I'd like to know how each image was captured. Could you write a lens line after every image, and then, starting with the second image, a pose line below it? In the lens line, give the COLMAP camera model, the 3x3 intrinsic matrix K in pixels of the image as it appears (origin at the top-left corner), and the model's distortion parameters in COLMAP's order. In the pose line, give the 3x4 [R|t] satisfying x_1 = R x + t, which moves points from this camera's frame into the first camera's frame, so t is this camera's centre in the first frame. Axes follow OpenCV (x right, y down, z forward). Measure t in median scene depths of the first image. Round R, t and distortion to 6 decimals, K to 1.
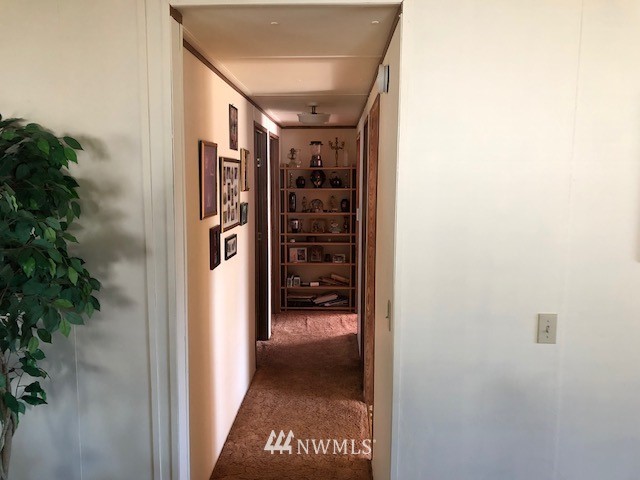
lens RADIAL K [[525.8, 0, 318.7], [0, 525.8, 241.6], [0, 0, 1]] dist [0.002991, -0.019083]
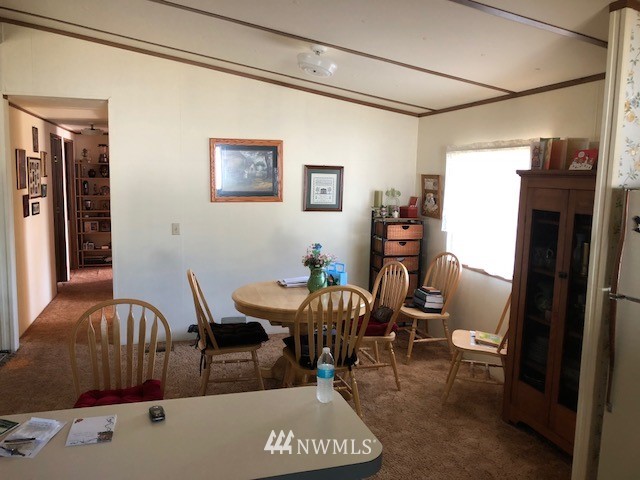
lens RADIAL K [[525.8, 0, 323.6], [0, 525.8, 237.5], [0, 0, 1]] dist [0.002991, -0.019083]
pose [[0.944424, -0.028674, 0.327477, 0.112740], [0.028643, 0.999578, 0.004919, 0.087784], [-0.327480, 0.004734, 0.944846, -0.669722]]
